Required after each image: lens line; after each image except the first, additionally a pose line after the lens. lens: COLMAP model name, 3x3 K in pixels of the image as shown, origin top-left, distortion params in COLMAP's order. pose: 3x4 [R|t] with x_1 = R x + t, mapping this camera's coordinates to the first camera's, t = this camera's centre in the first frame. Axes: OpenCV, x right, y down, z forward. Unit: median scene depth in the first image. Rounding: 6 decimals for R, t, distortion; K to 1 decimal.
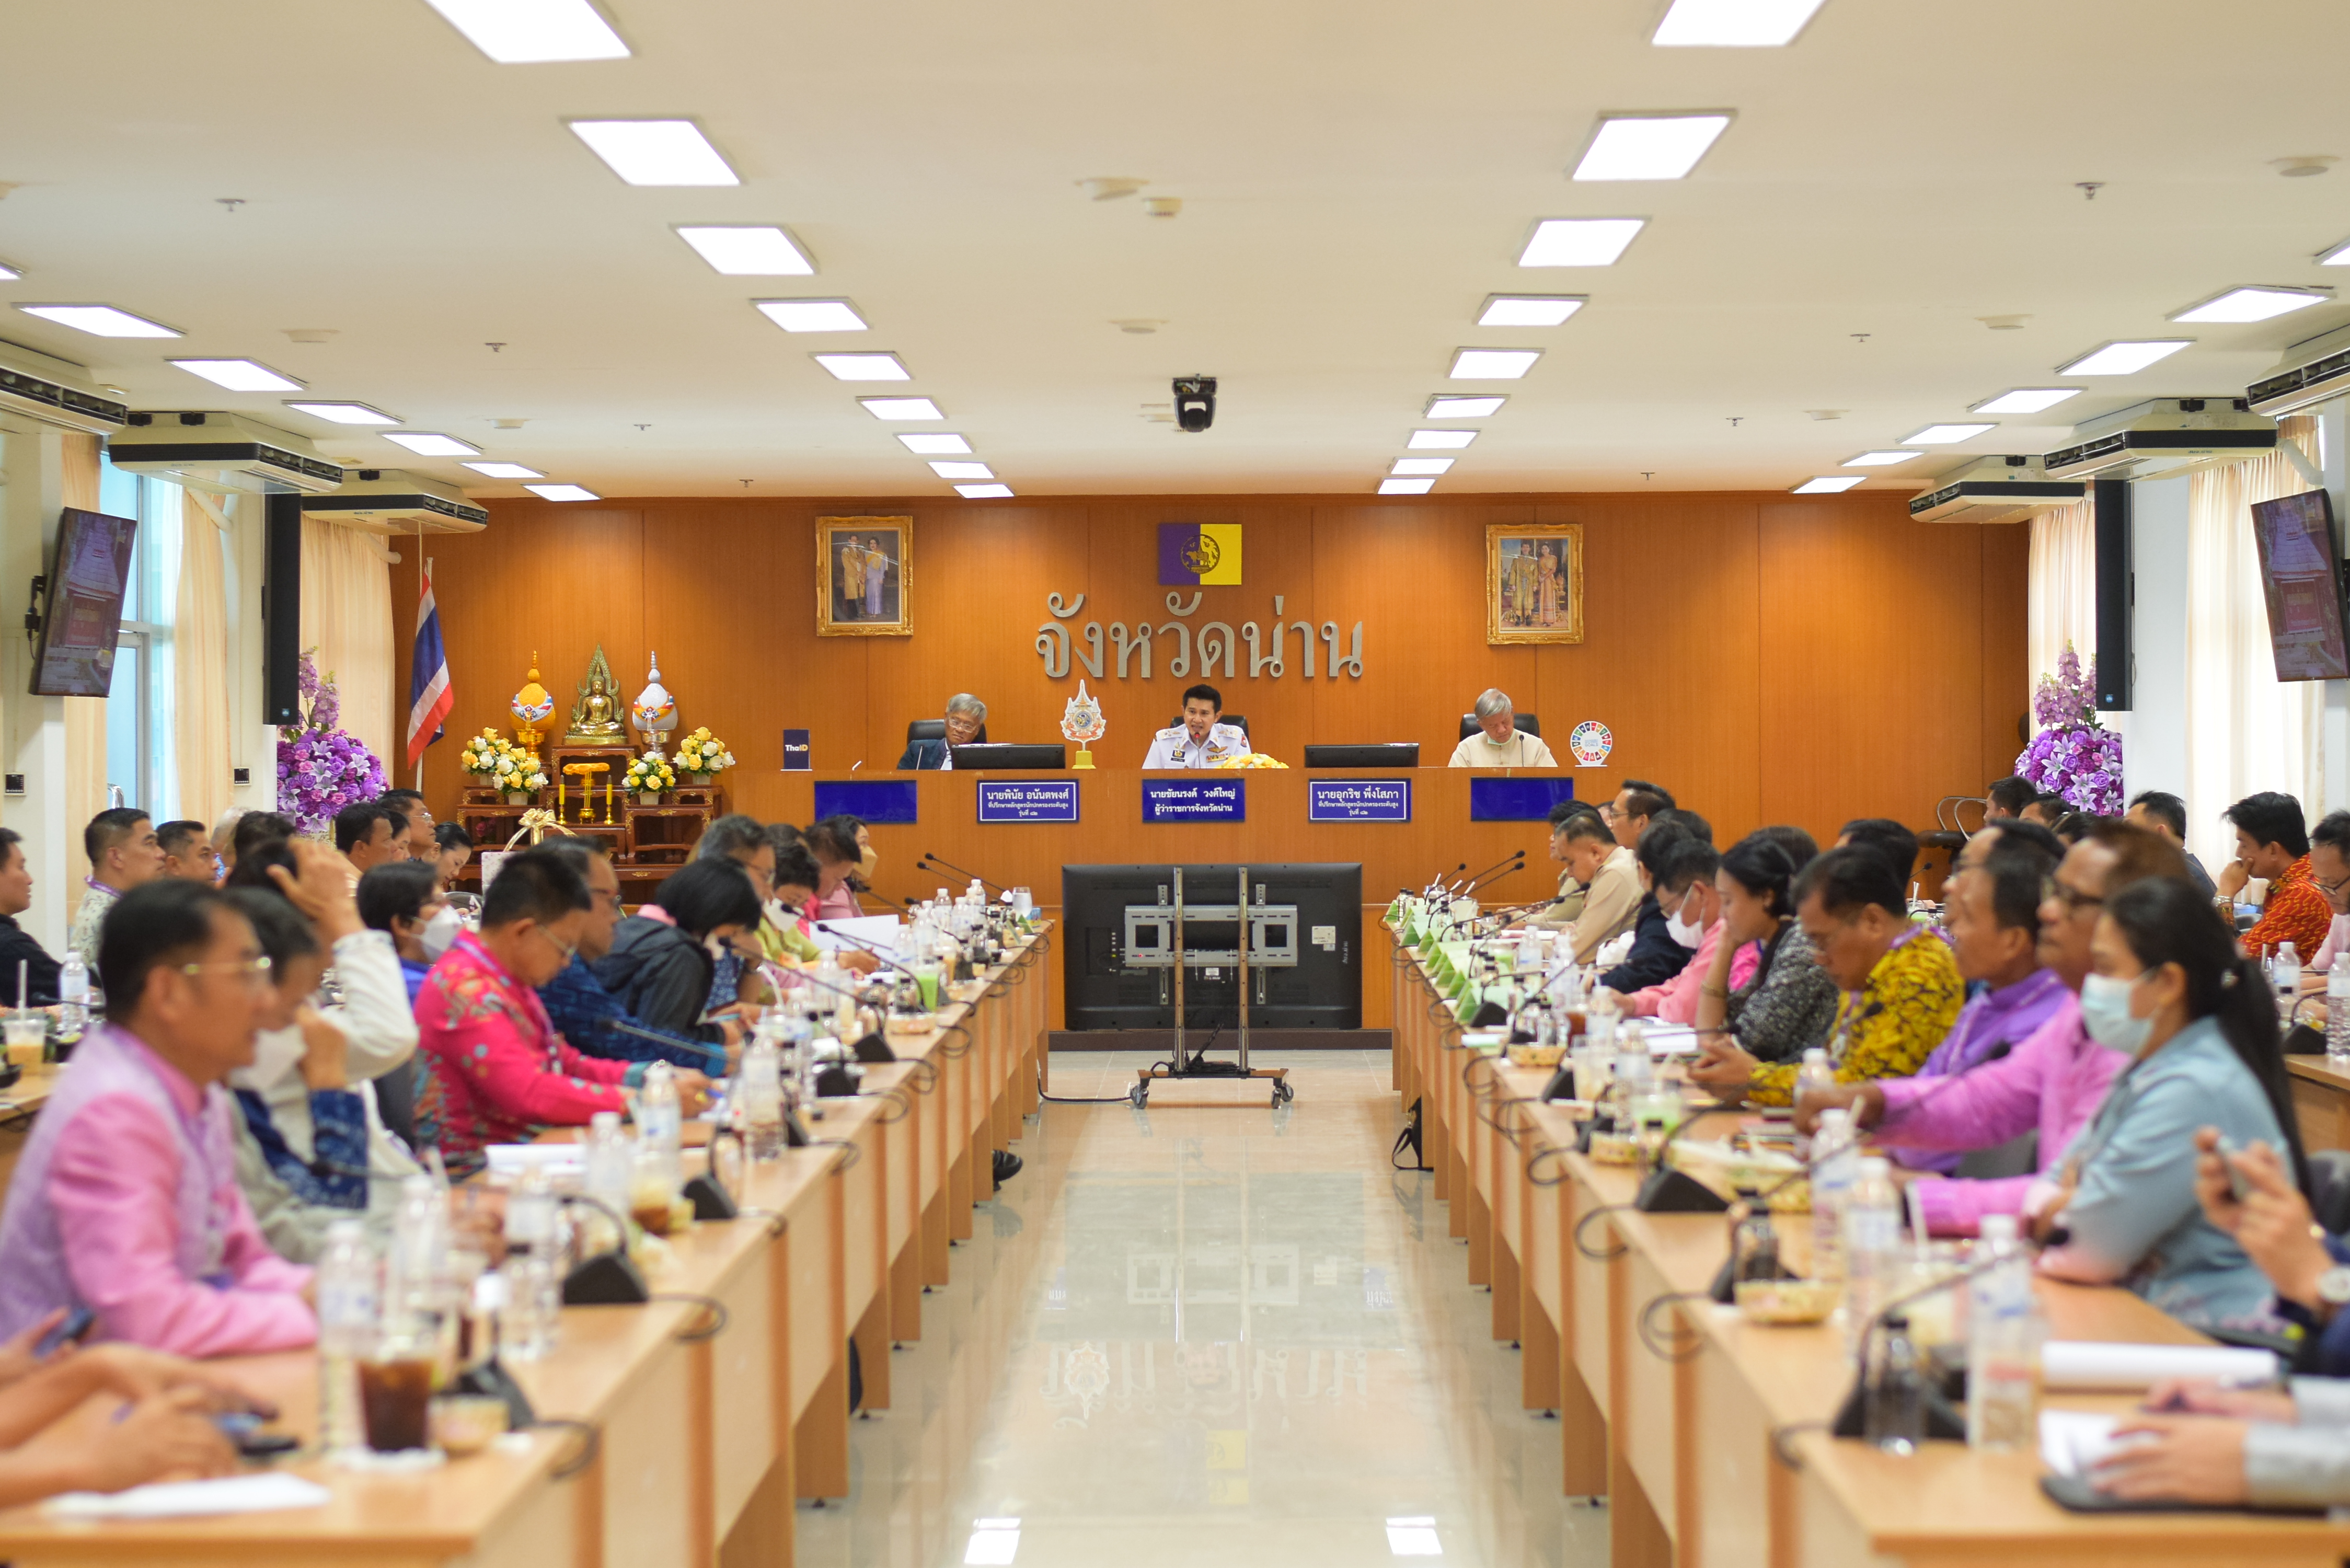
lens RADIAL K [[5213.4, 0, 1175.0], [0, 5213.4, 784.0], [0, 0, 1]] dist [-0.005173, 0.102974]
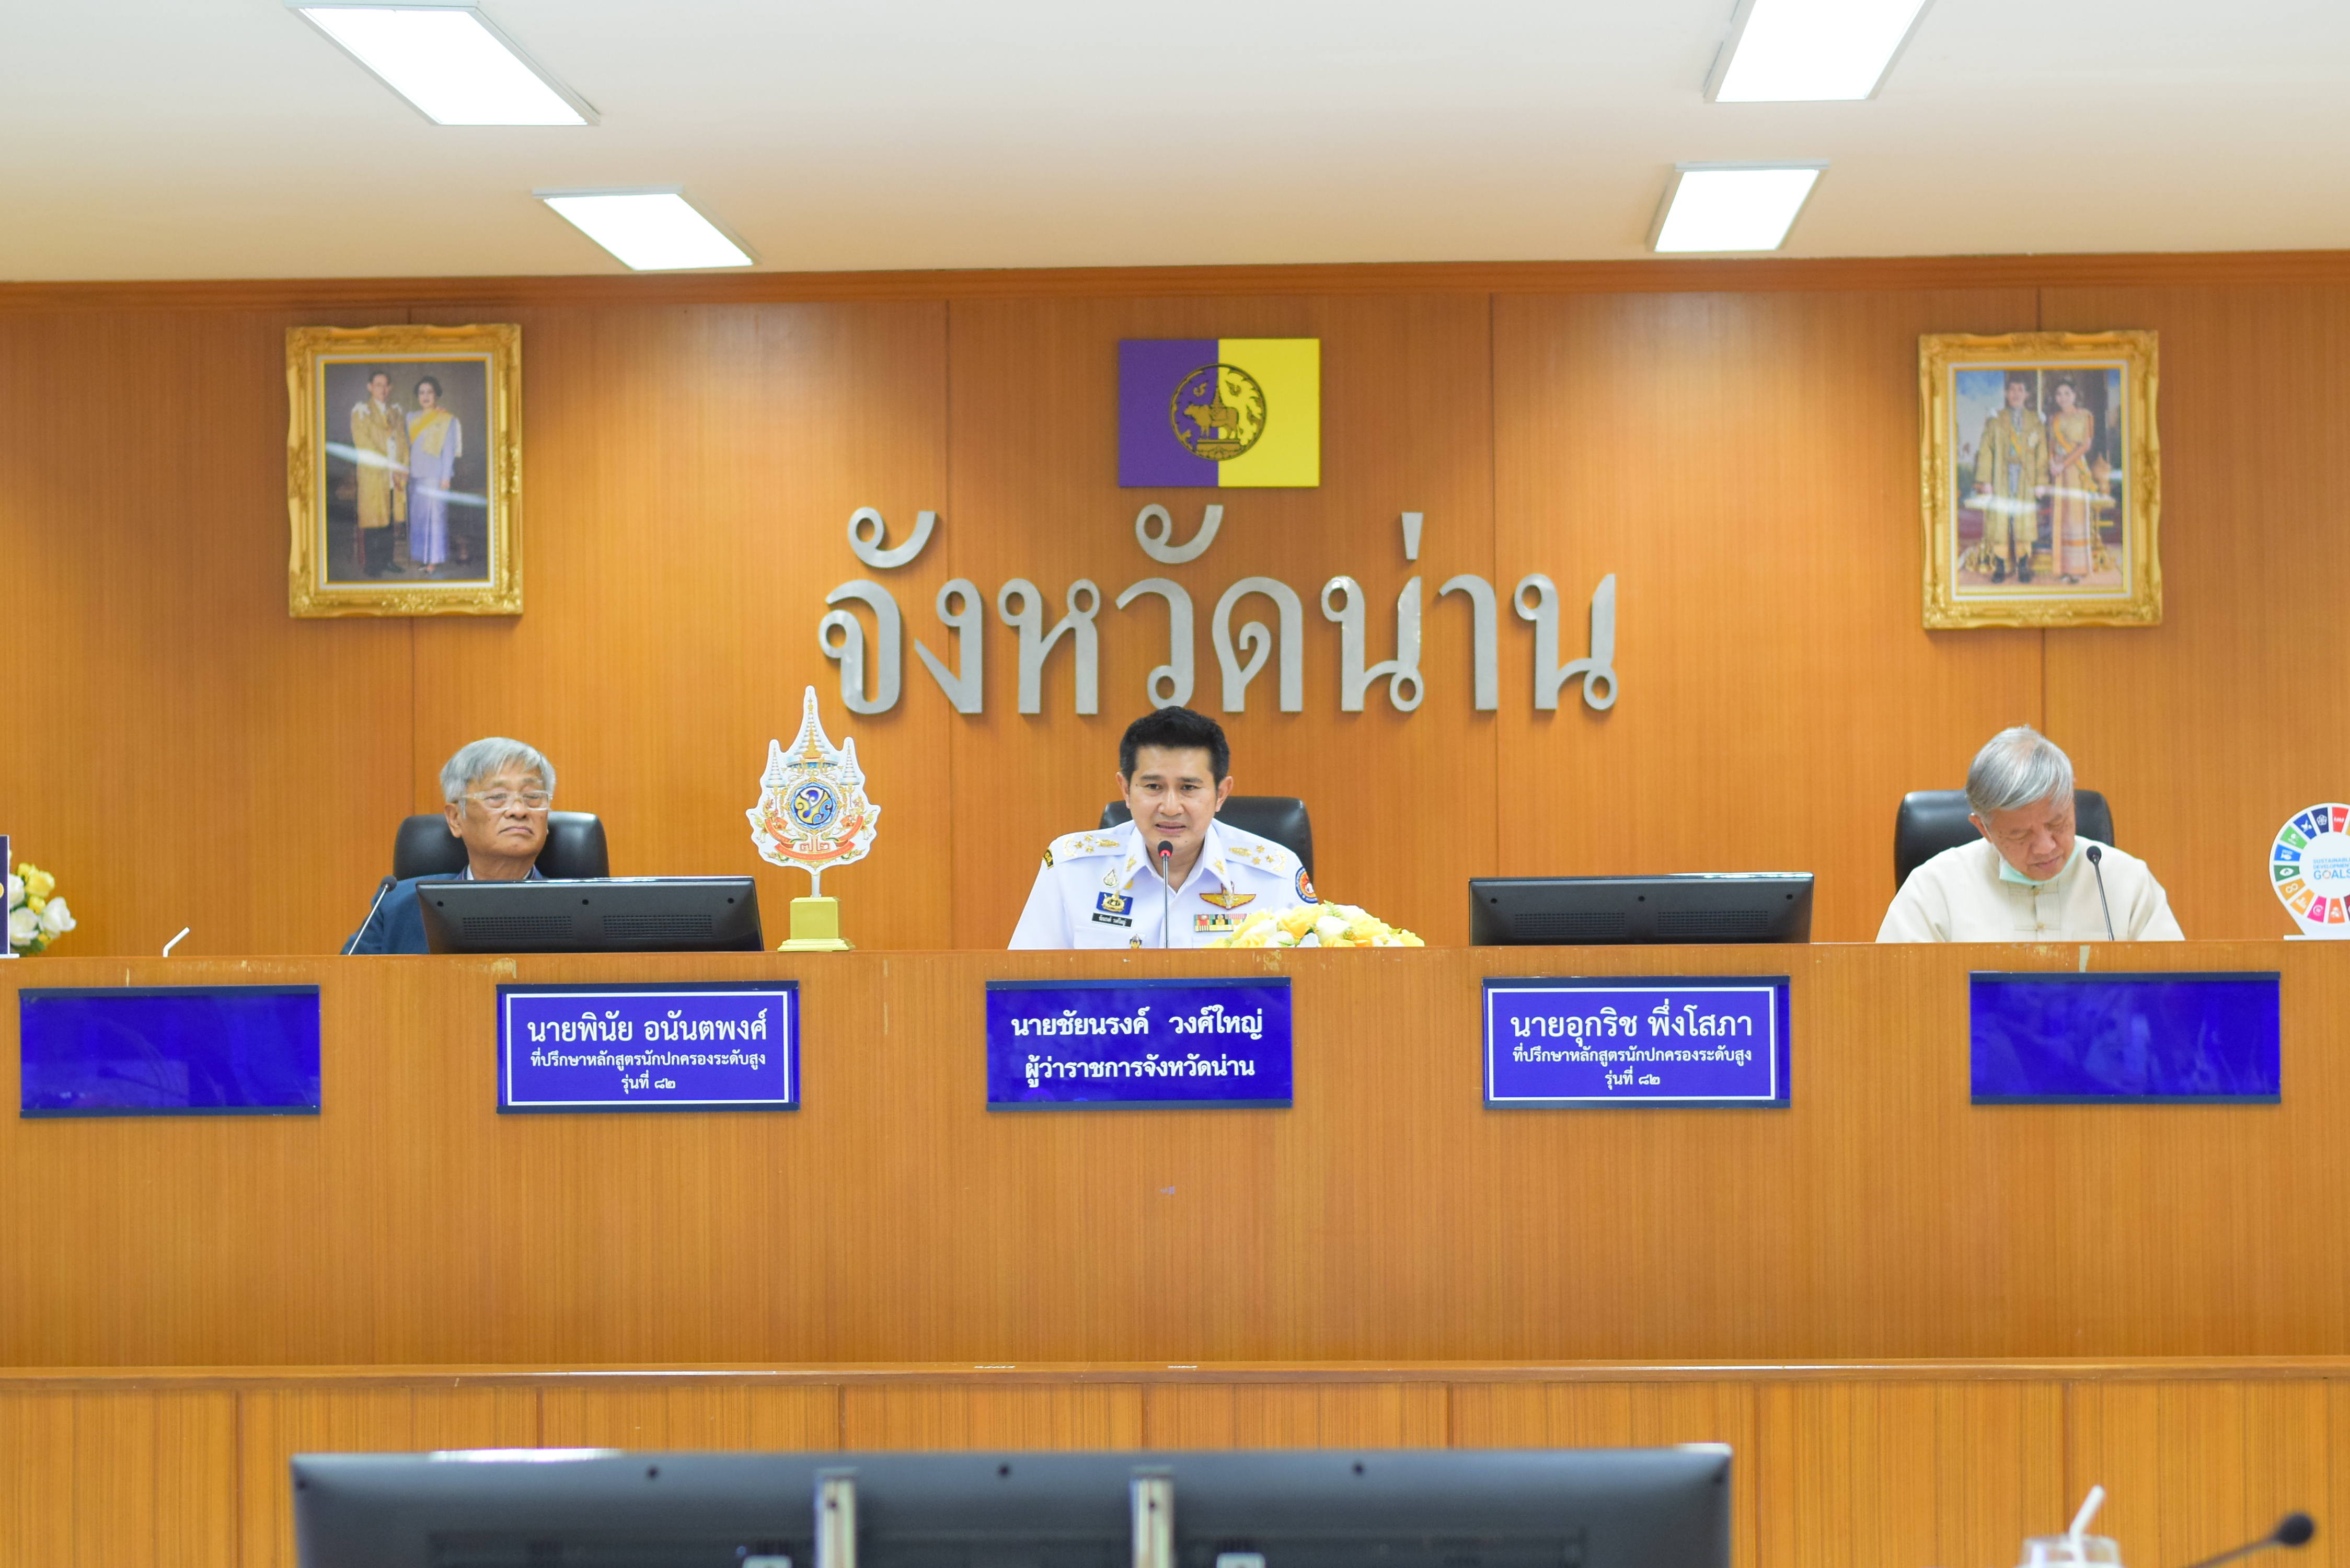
lens RADIAL K [[5213.4, 0, 1175.0], [0, 5213.4, 784.0], [0, 0, 1]] dist [-0.005173, 0.102974]
pose [[0.999361, -0.004048, -0.035523, 0.017834], [0.003149, 0.999674, -0.025333, -0.005072], [0.035614, 0.025205, 0.999048, 0.664701]]
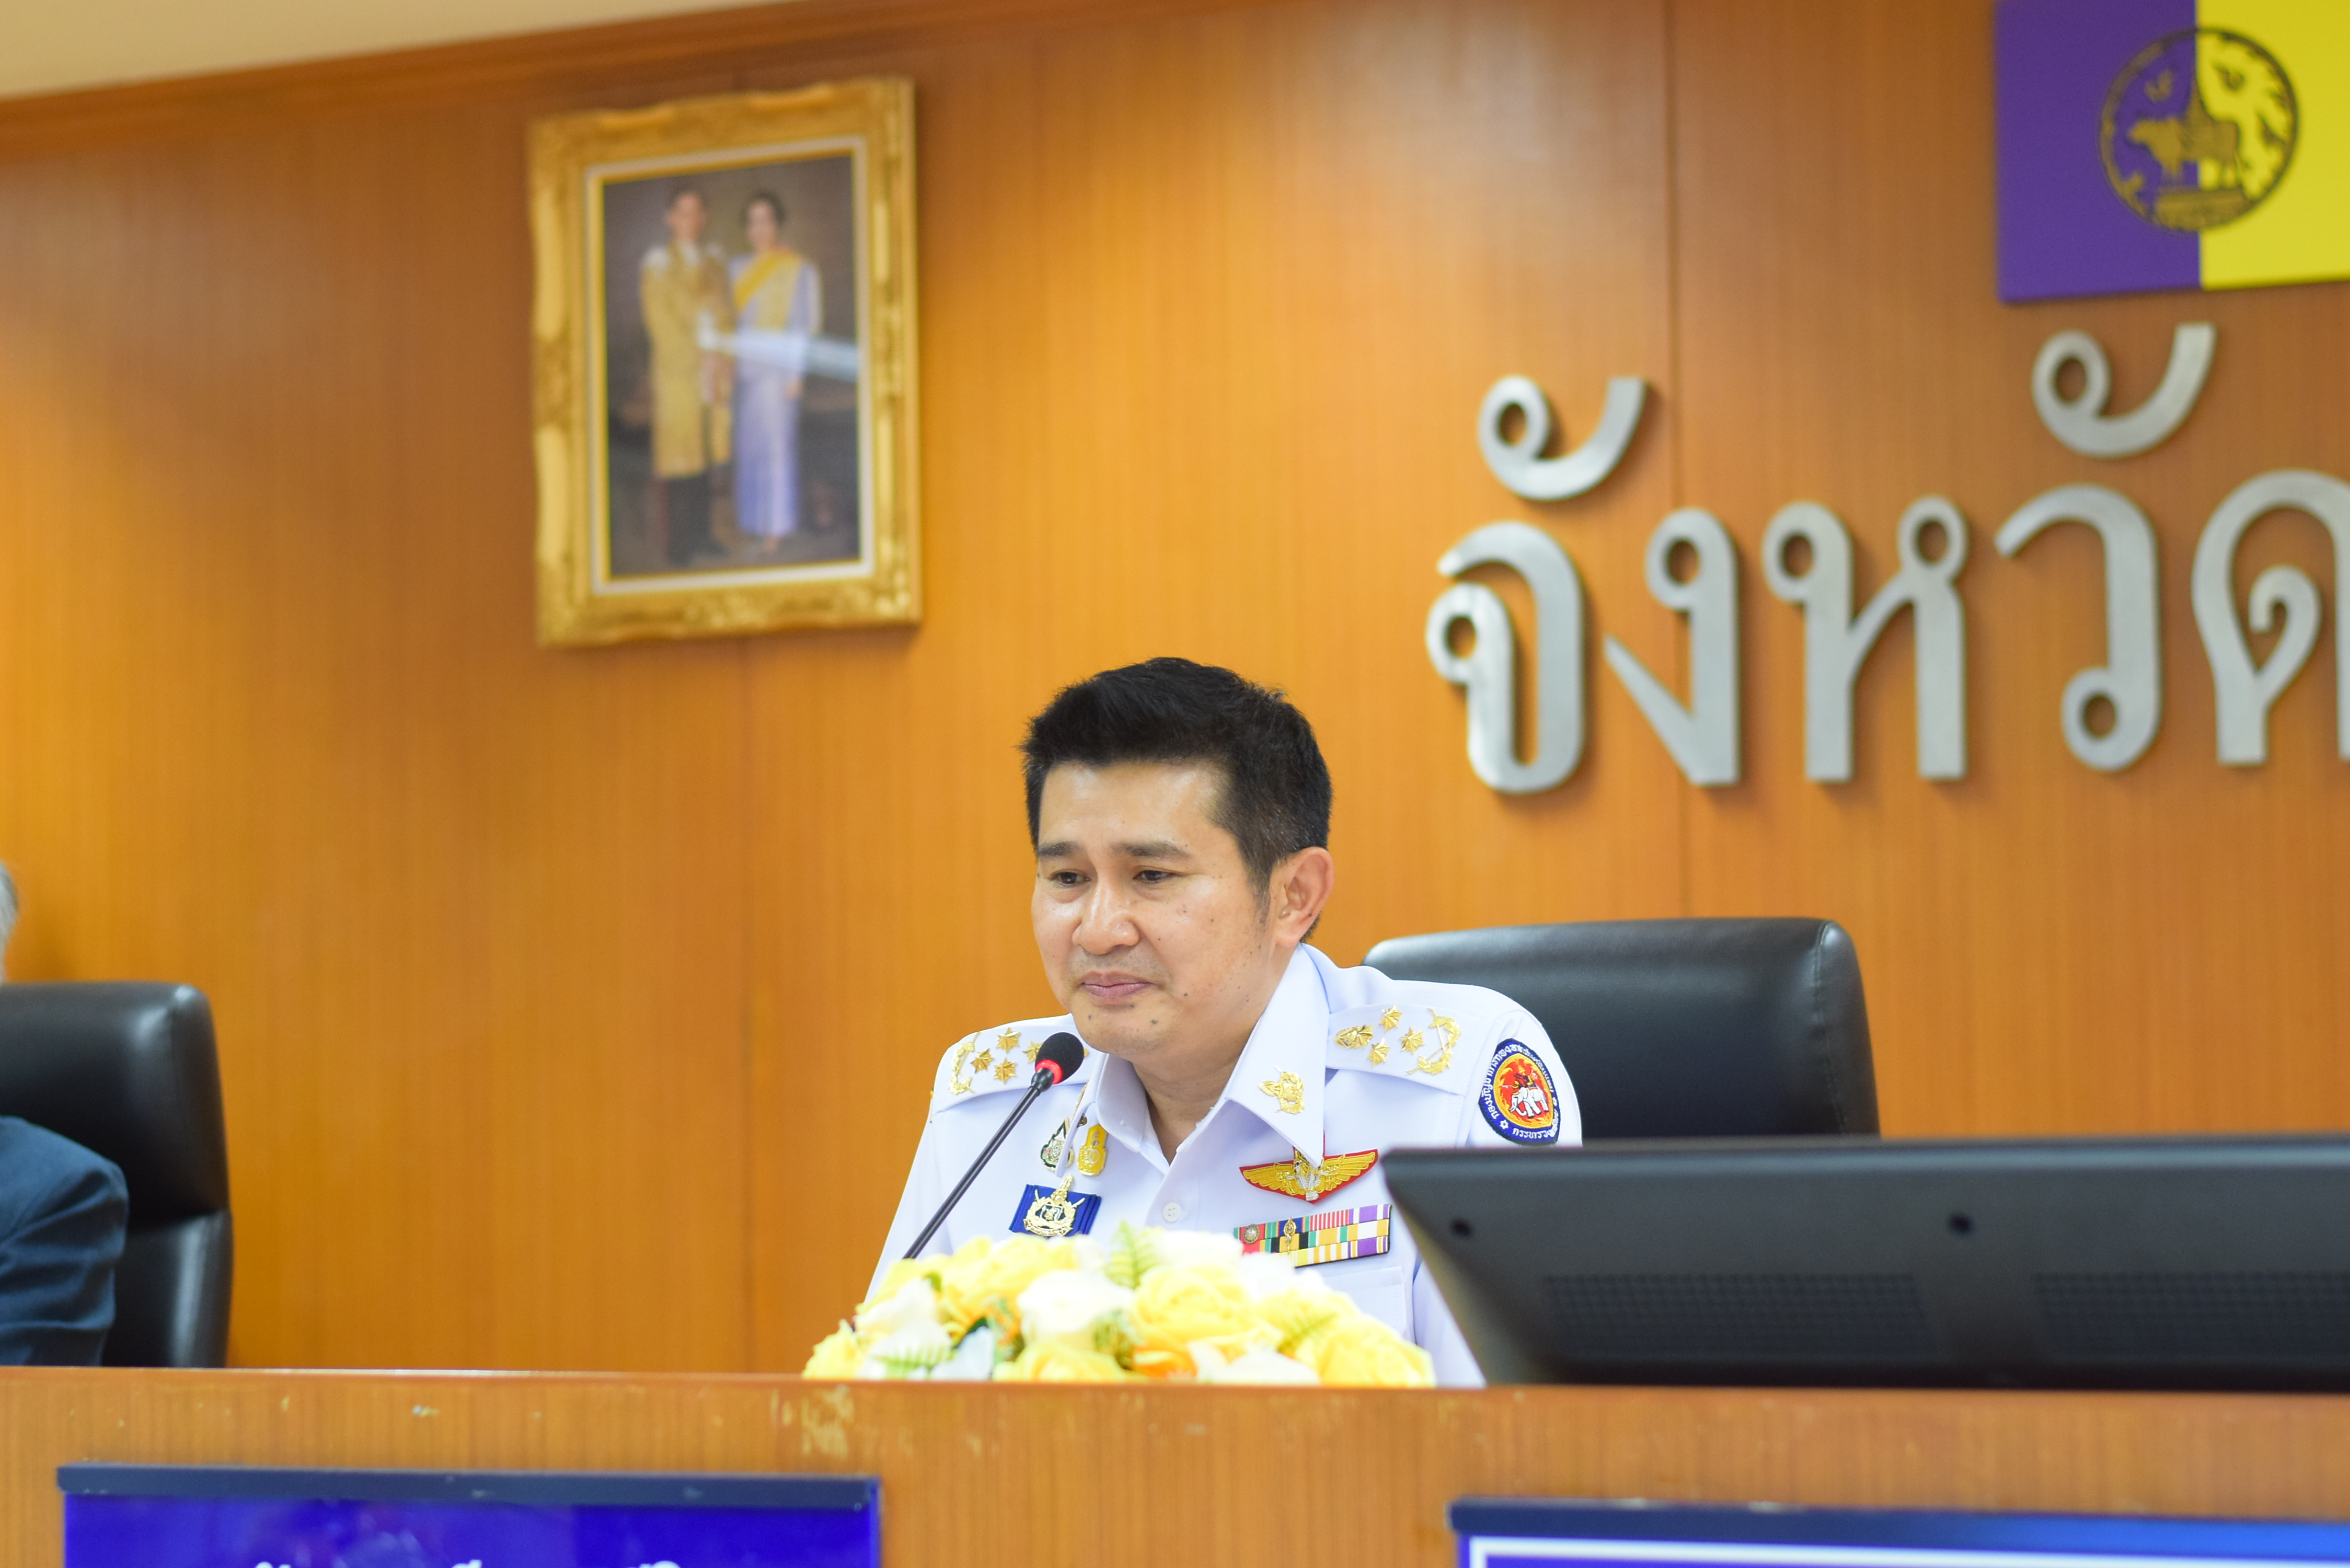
lens RADIAL K [[5213.4, 0, 1175.0], [0, 5213.4, 784.0], [0, 0, 1]] dist [-0.005173, 0.102974]
pose [[0.894805, -0.035141, -0.445072, 0.063095], [0.004816, 0.997599, -0.069084, -0.007499], [0.446432, 0.059673, 0.892826, 0.912356]]
